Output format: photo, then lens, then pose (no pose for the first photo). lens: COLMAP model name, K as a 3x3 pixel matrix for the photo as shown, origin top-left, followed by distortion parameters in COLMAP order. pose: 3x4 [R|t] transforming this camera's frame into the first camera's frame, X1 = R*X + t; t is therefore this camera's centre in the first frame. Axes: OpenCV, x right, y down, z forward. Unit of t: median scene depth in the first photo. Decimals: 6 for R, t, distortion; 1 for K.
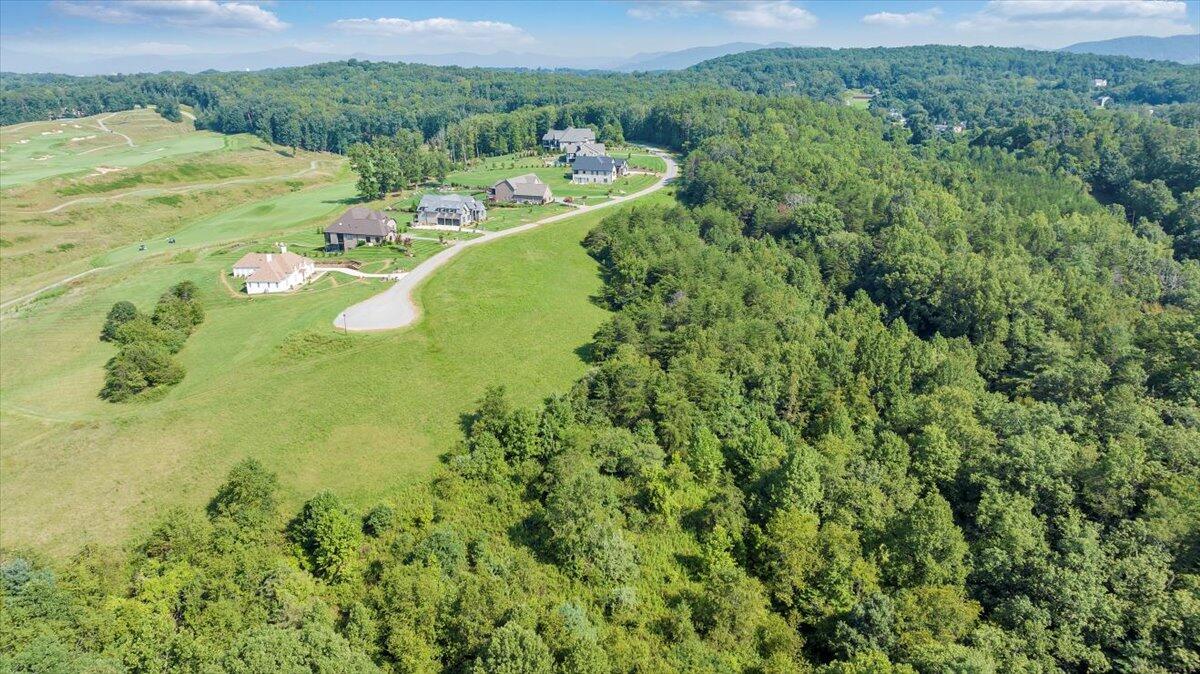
lens RADIAL K [[844.7, 0, 599.0], [0, 844.7, 333.5], [0, 0, 1]] dist [-0.030291, 0.022068]
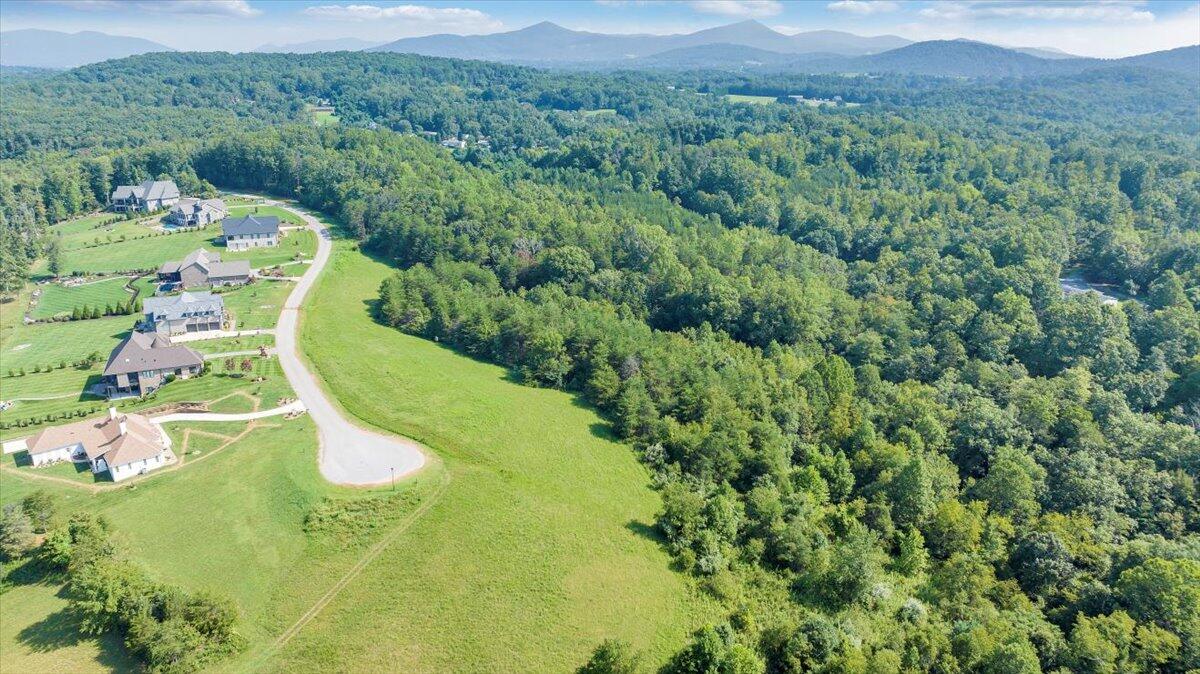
lens RADIAL K [[844.7, 0, 599.0], [0, 844.7, 333.5], [0, 0, 1]] dist [-0.030291, 0.022068]
pose [[0.745269, -0.202716, 0.635202, -0.472135], [0.195959, 0.977183, 0.081940, -0.132863], [-0.637318, 0.063406, 0.767987, 0.122376]]
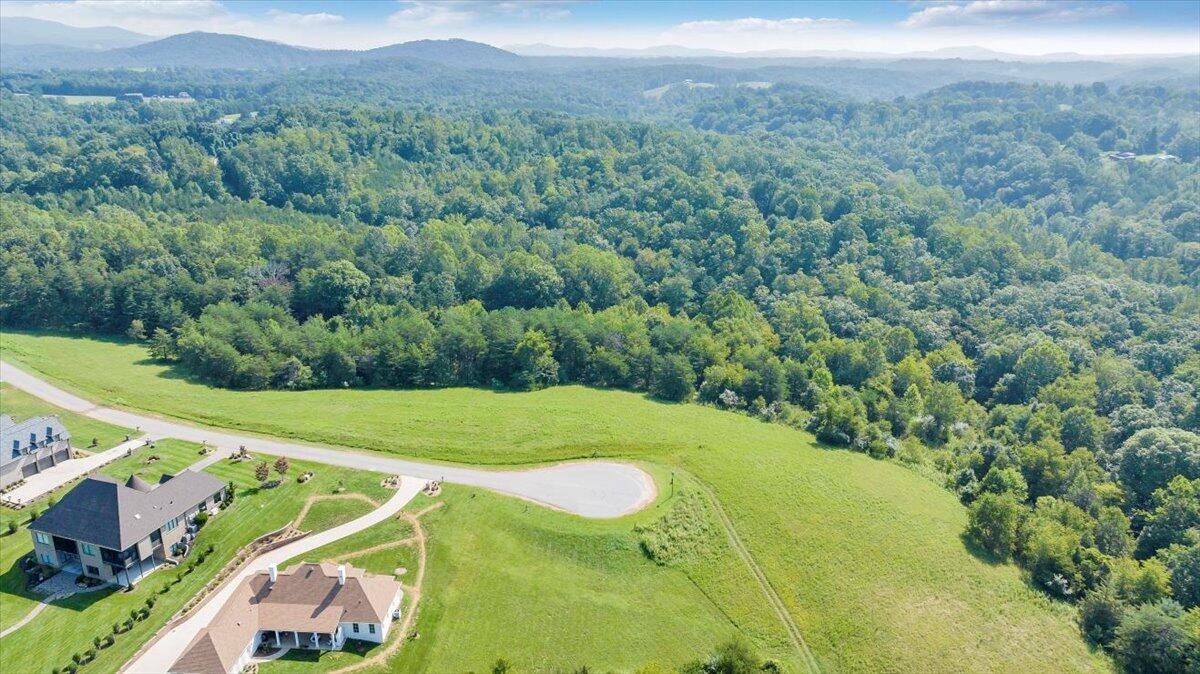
lens RADIAL K [[844.7, 0, 599.0], [0, 844.7, 333.5], [0, 0, 1]] dist [-0.030291, 0.022068]
pose [[0.014035, -0.314506, 0.949152, -0.744146], [0.300069, 0.906818, 0.296041, -0.294870], [-0.953814, 0.280656, 0.107101, 0.658444]]
